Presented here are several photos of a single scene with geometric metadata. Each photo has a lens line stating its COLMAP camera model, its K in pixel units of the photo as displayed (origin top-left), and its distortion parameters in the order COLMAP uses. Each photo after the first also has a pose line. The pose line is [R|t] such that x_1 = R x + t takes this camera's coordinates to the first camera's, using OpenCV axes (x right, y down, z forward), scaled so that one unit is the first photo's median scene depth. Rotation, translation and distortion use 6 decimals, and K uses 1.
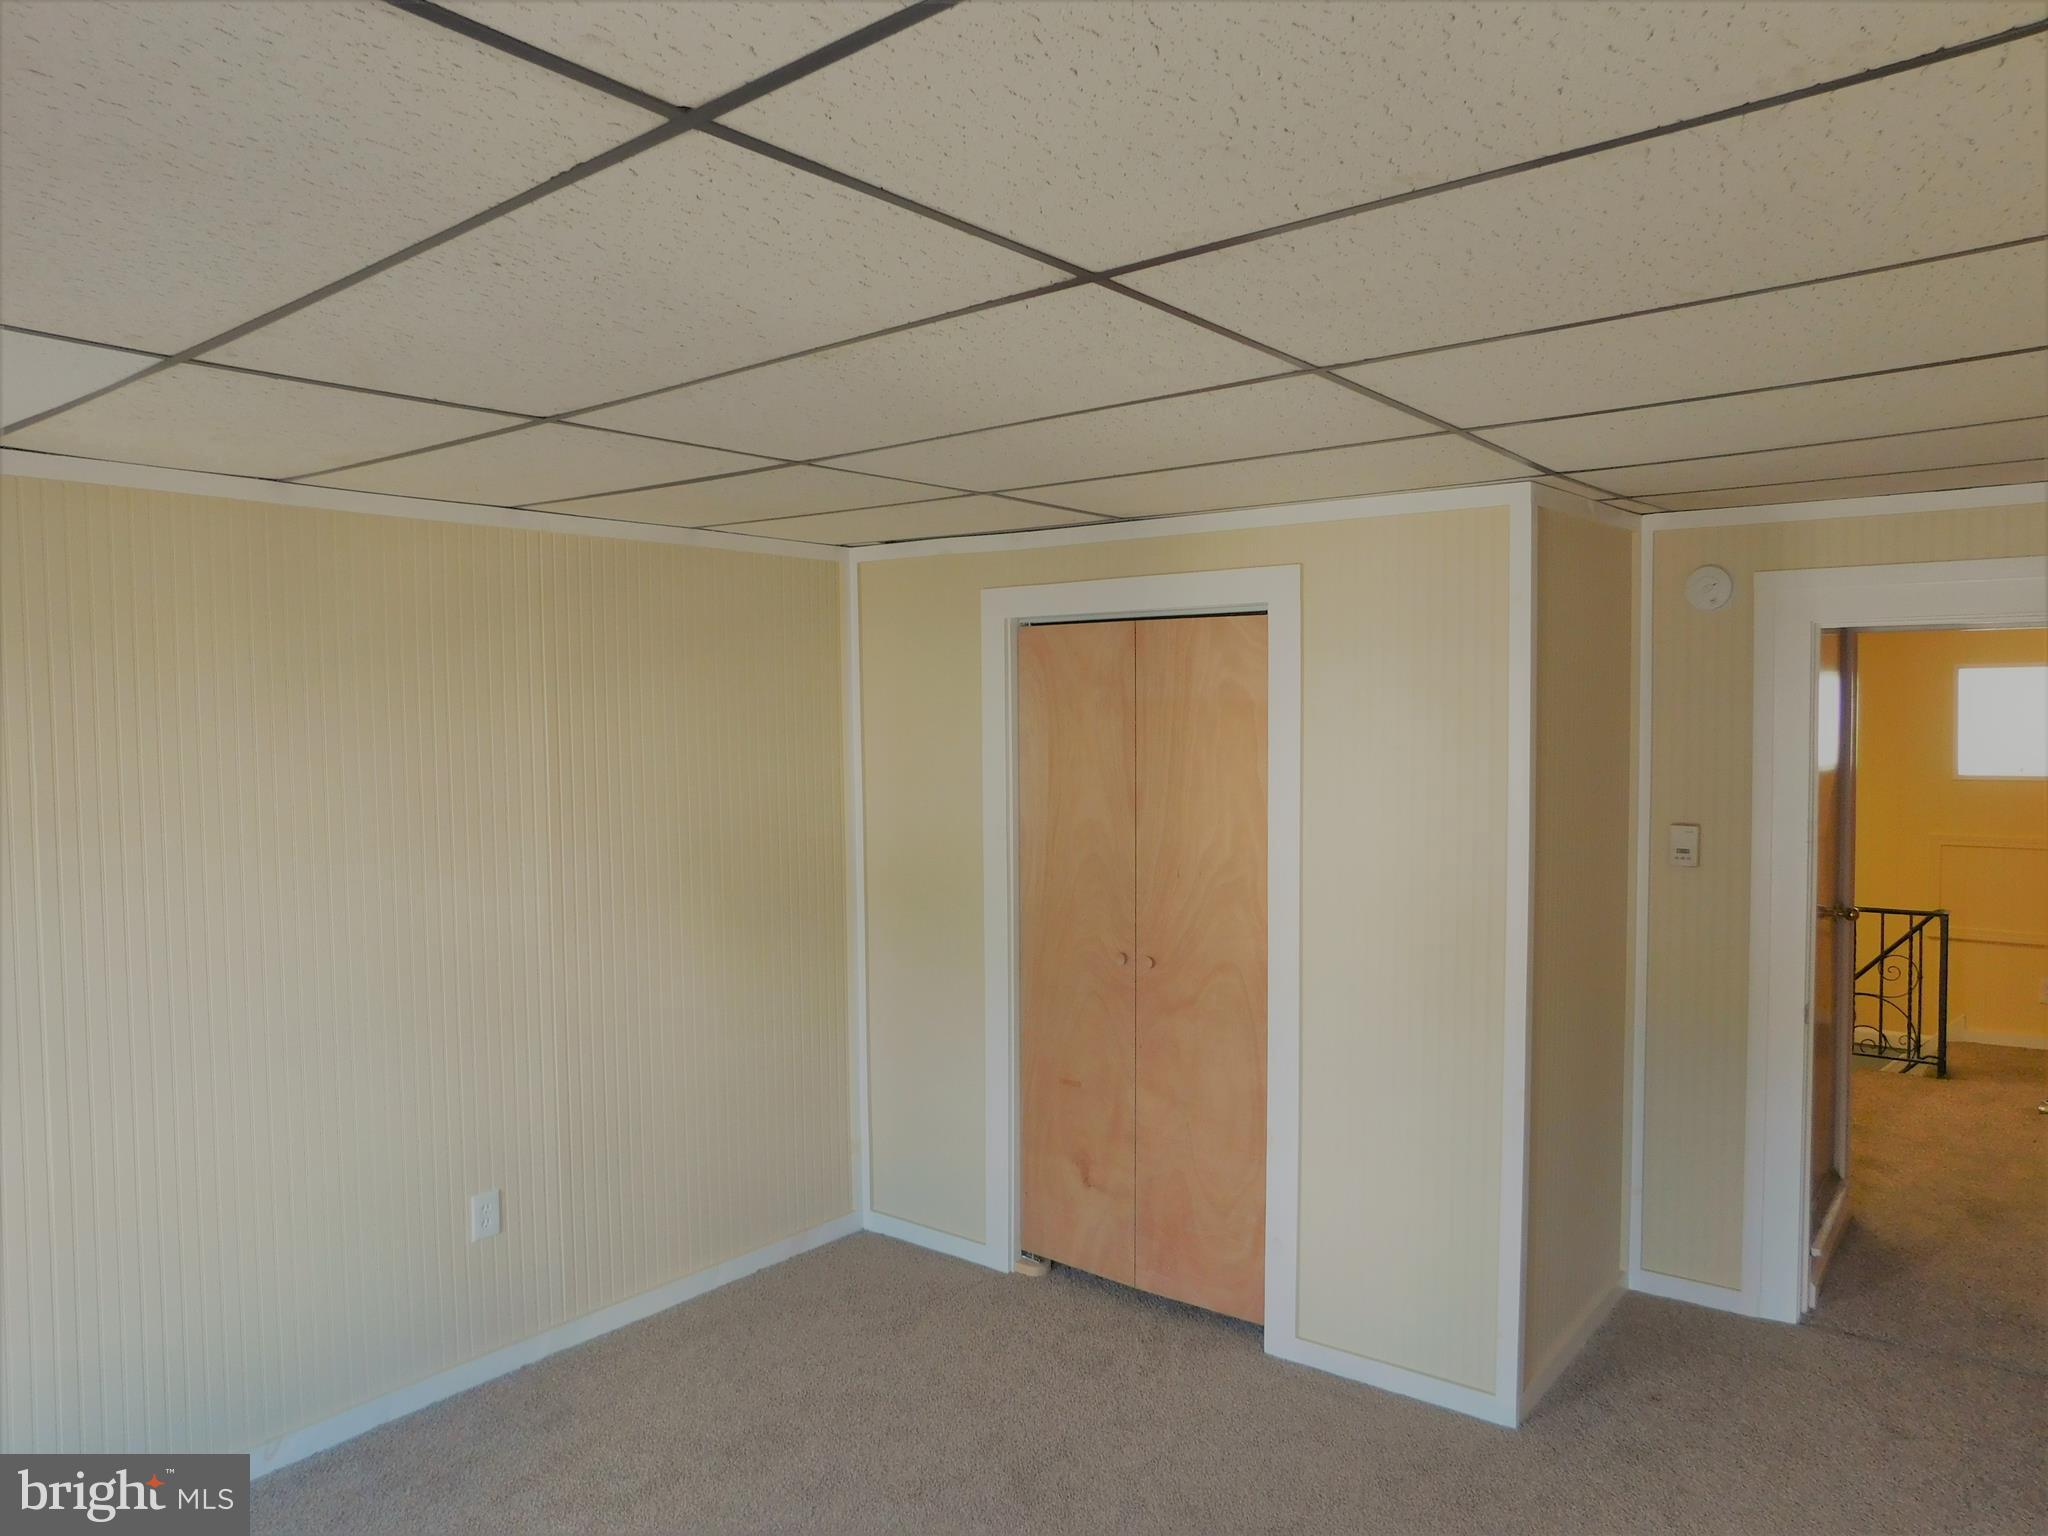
lens RADIAL K [[1393.3, 0, 1024.0], [0, 1393.3, 768.0], [0, 0, 1]] dist [-0.014671, -0.000171]
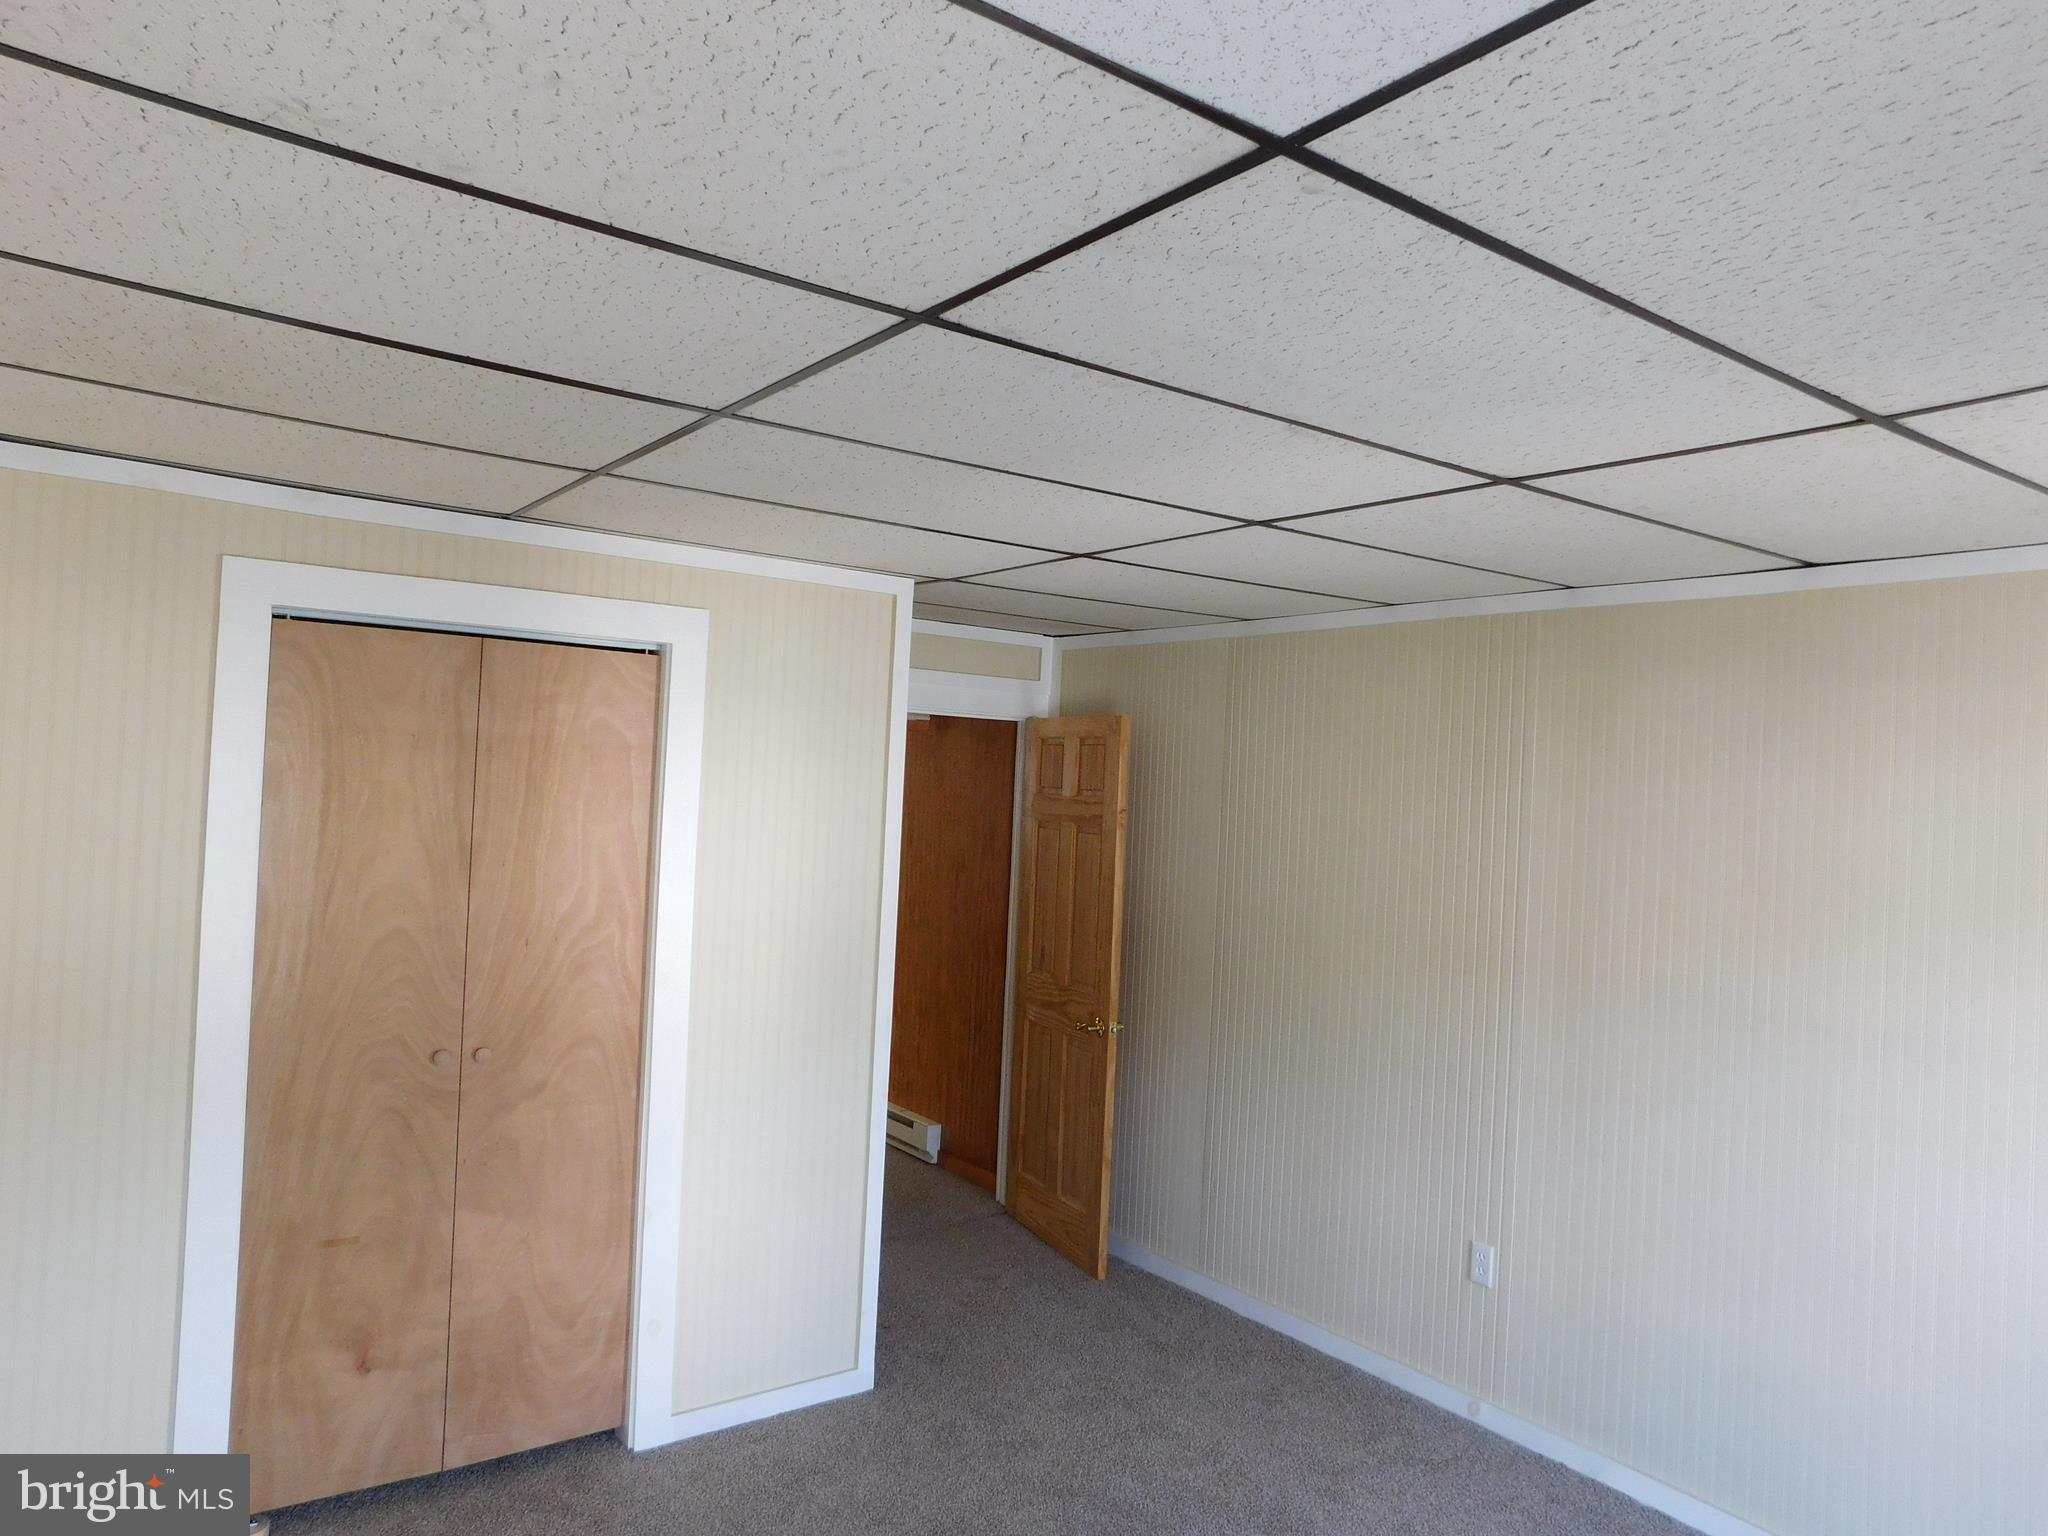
lens RADIAL K [[1367.4, 0, 1024.0], [0, 1367.4, 768.0], [0, 0, 1]] dist [0.003380, 0.000122]
pose [[0.281235, 0.026395, 0.959276, -0.601672], [-0.006175, 0.999651, -0.025696, -0.010195], [-0.959619, 0.001303, 0.281300, 0.468715]]
